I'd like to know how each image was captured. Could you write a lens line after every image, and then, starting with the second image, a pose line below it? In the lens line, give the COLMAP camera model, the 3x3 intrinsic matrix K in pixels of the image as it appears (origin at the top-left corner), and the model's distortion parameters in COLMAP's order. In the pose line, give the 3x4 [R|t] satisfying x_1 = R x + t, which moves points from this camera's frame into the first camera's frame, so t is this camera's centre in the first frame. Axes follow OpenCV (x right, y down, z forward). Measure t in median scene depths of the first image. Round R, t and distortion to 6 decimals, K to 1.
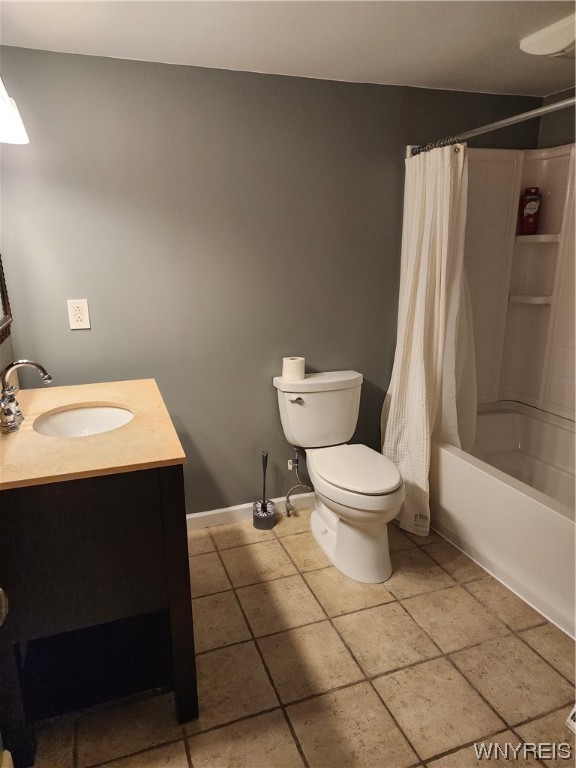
lens RADIAL K [[514.1, 0, 283.8], [0, 514.1, 385.6], [0, 0, 1]] dist [0.087664, -0.076899]
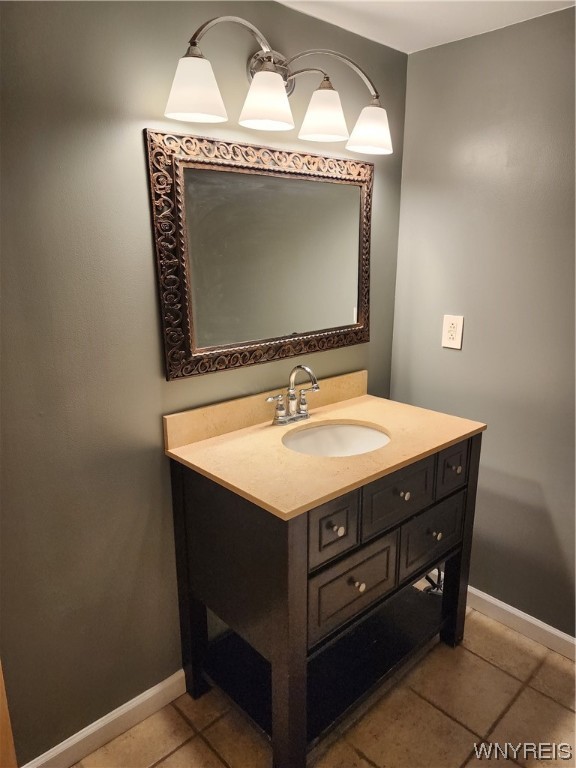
lens RADIAL K [[514.1, 0, 283.8], [0, 514.1, 385.6], [0, 0, 1]] dist [0.087664, -0.076899]
pose [[0.391513, 0.249740, -0.885634, 0.312739], [-0.239657, 0.956923, 0.163898, -0.125802], [0.888416, 0.148081, 0.434500, 0.367012]]
